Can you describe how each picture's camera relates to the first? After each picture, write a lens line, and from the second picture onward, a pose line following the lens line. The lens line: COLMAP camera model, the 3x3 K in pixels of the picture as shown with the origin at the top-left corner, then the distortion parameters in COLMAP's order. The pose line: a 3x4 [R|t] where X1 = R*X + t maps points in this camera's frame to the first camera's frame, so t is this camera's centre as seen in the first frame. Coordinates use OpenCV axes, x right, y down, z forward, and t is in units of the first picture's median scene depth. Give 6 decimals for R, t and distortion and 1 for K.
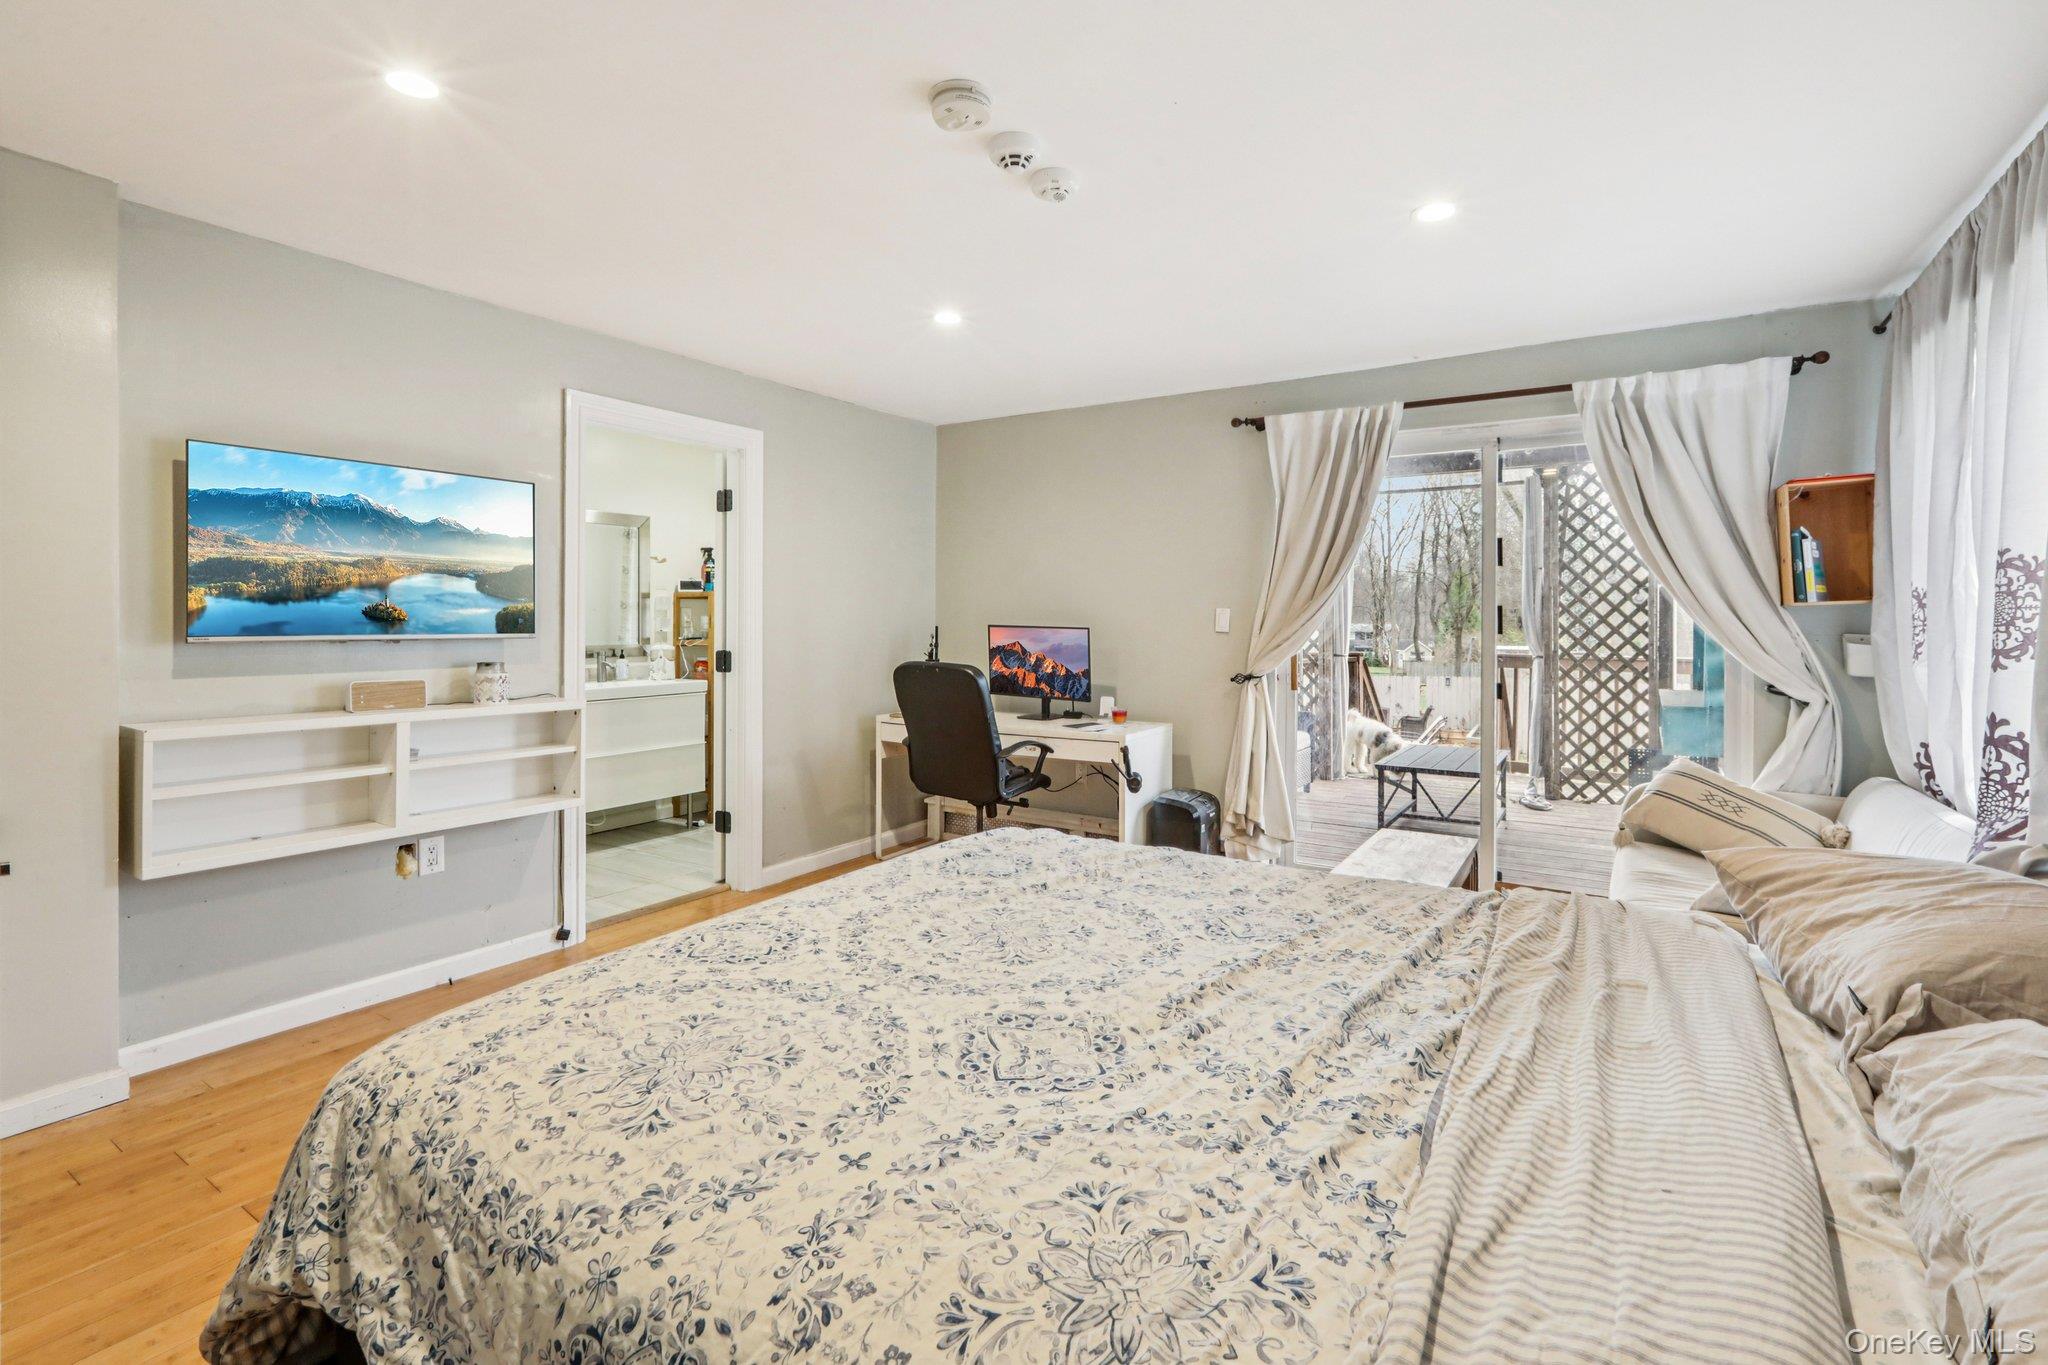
lens RADIAL K [[926.2, 0, 1018.9], [0, 926.2, 678.0], [0, 0, 1]] dist [-0.002014, -0.000208]
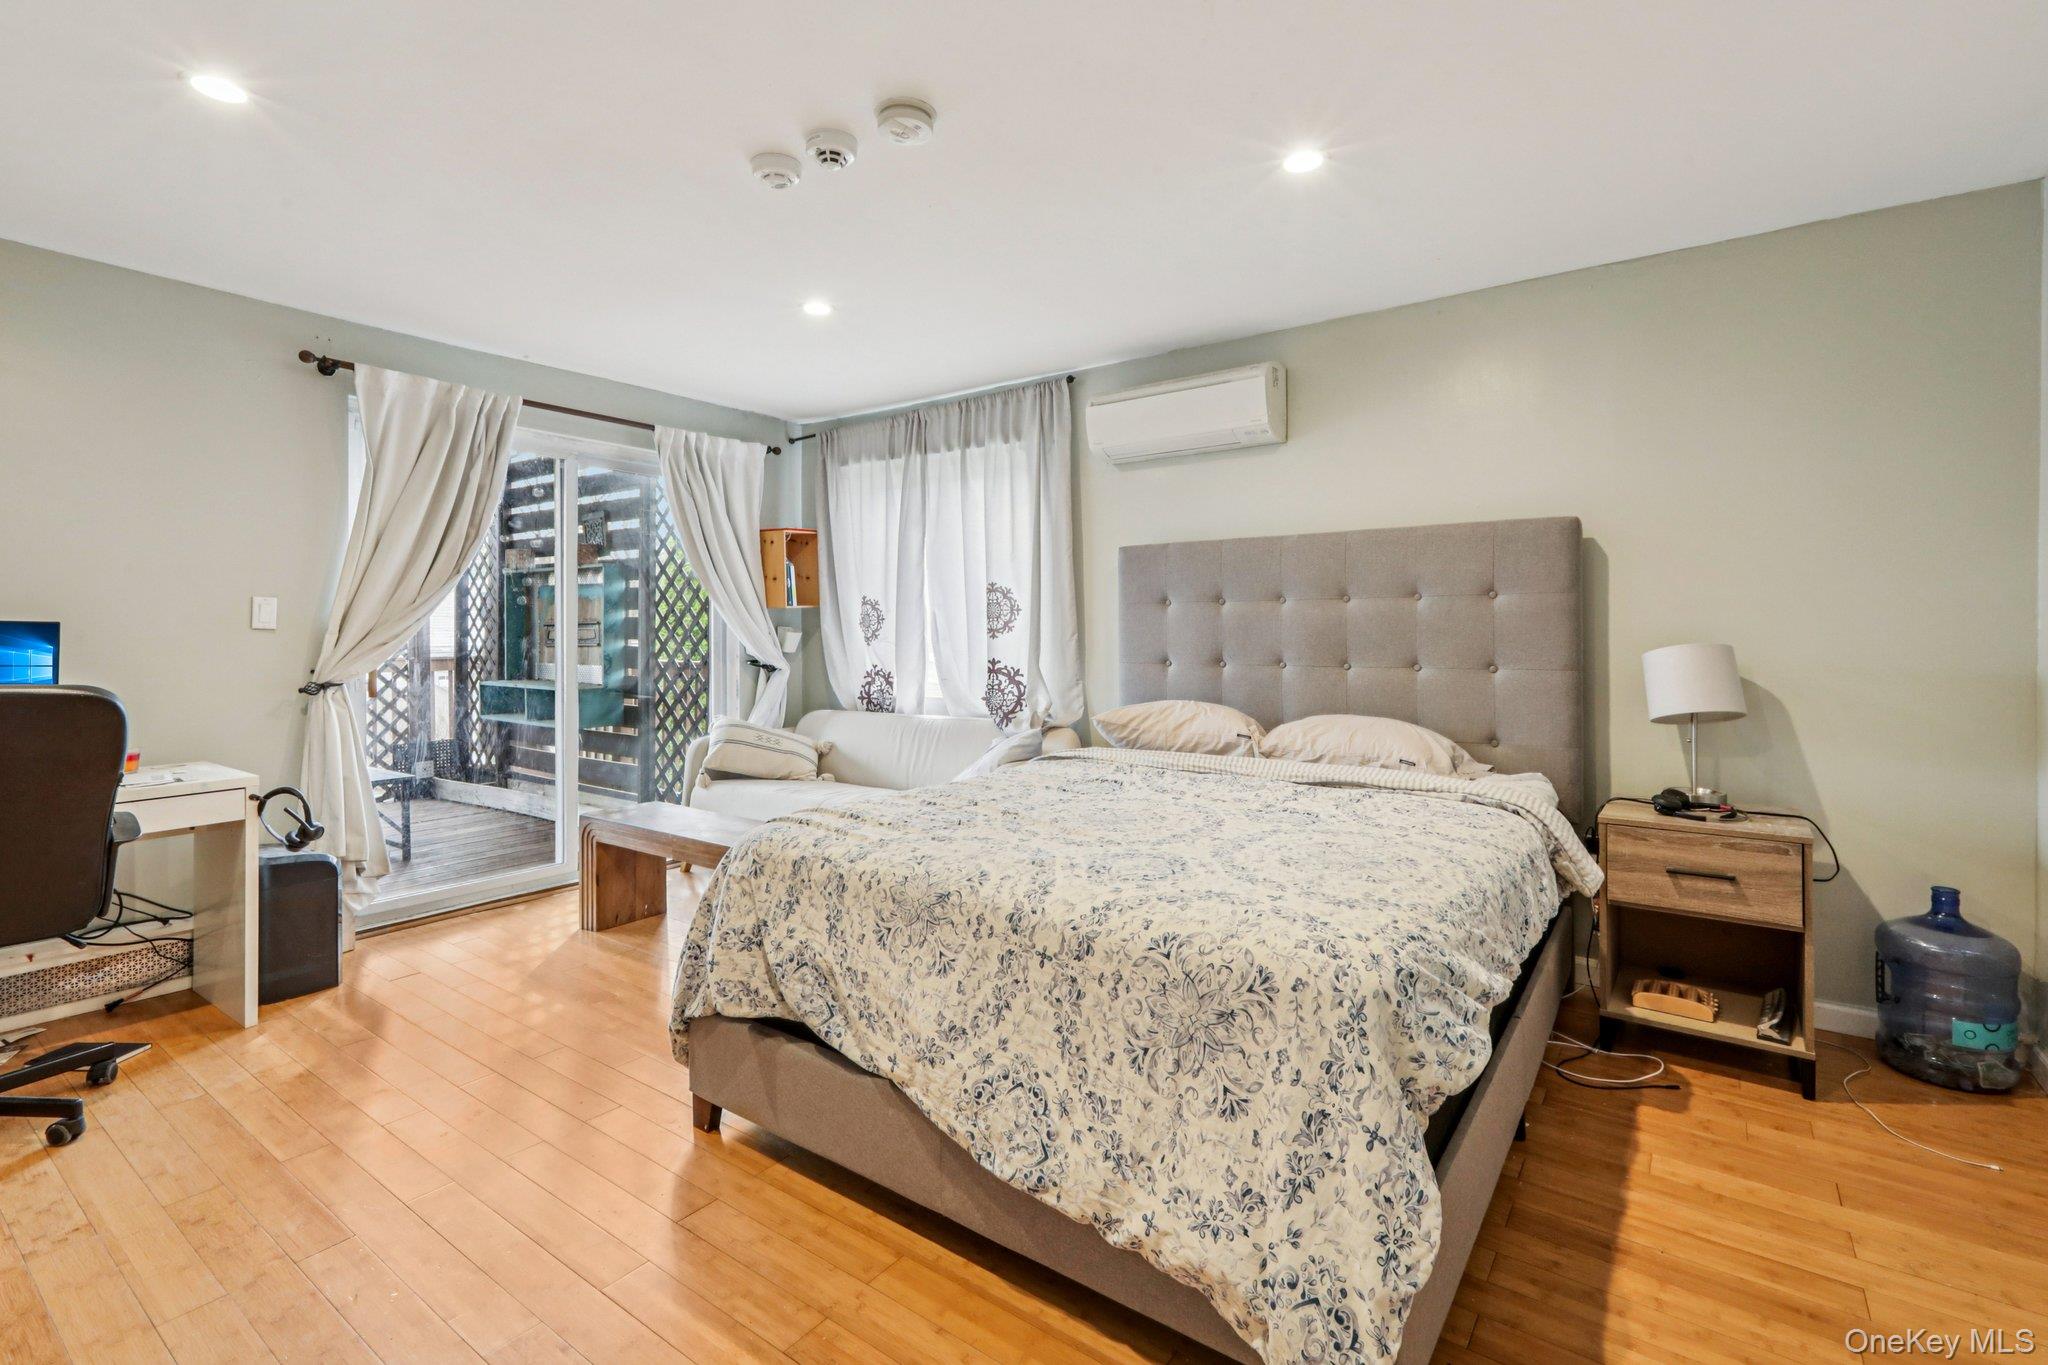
lens RADIAL K [[933.7, 0, 1023.1], [0, 933.7, 651.4], [0, 0, 1]] dist [0.007224, 0.000466]
pose [[0.039957, -0.029771, 0.998758, -0.673344], [0.062054, 0.997701, 0.027257, -0.019413], [-0.997273, 0.060887, 0.041713, 0.493312]]
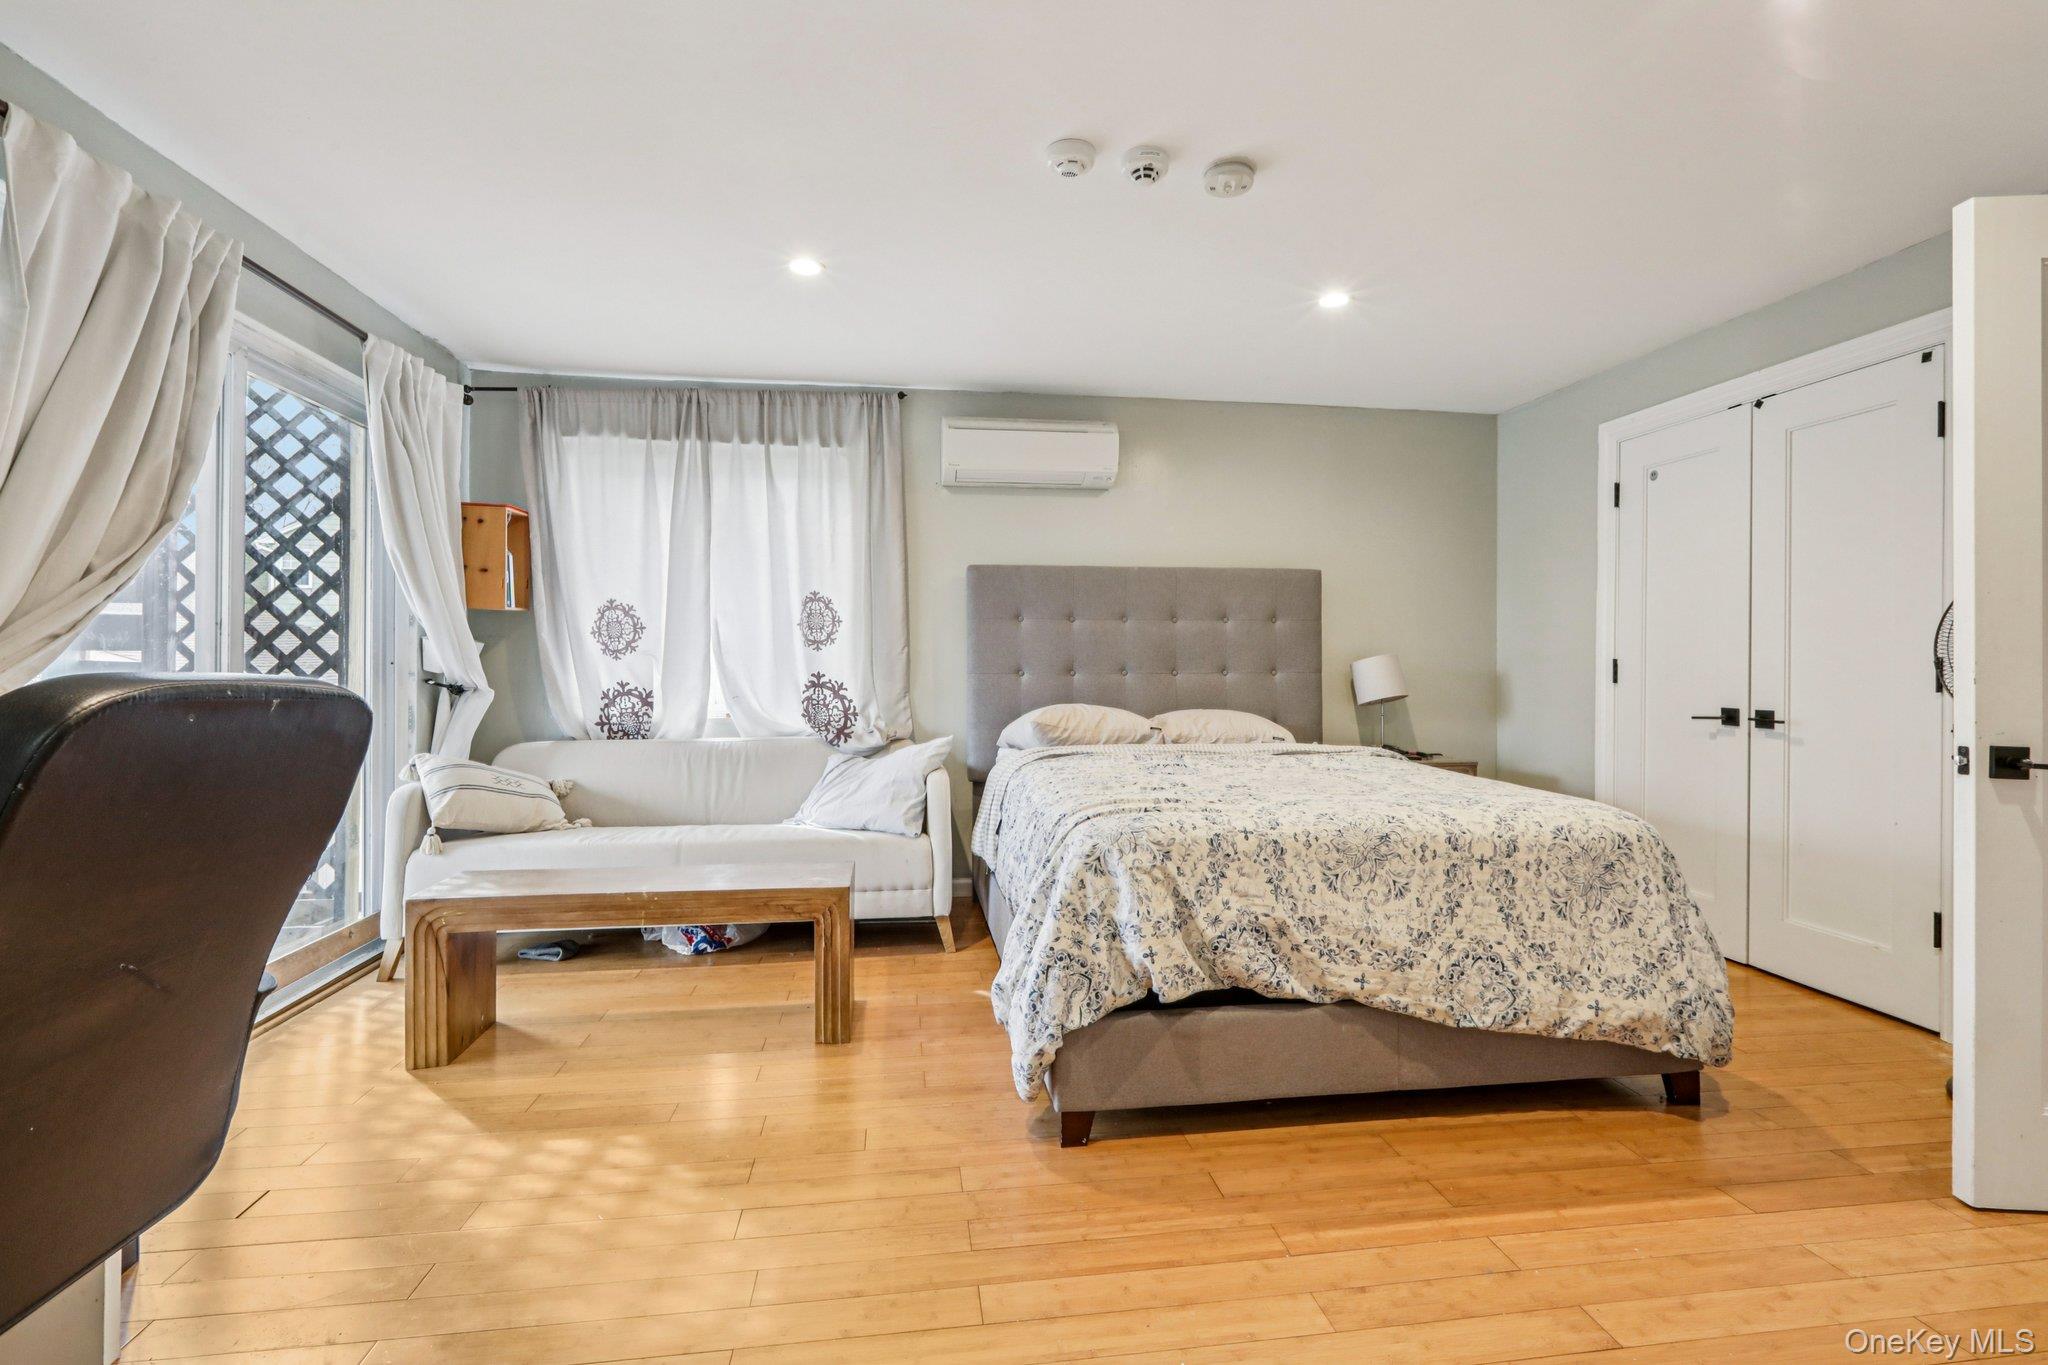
lens RADIAL K [[921.4, 0, 1027.9], [0, 921.4, 676.6], [0, 0, 1]] dist [-0.004103, 0.005619]
pose [[-0.665141, -0.017701, 0.746508, -0.465659], [0.038097, 0.997613, 0.057599, -0.029723], [-0.745745, 0.066751, -0.662879, 1.183616]]
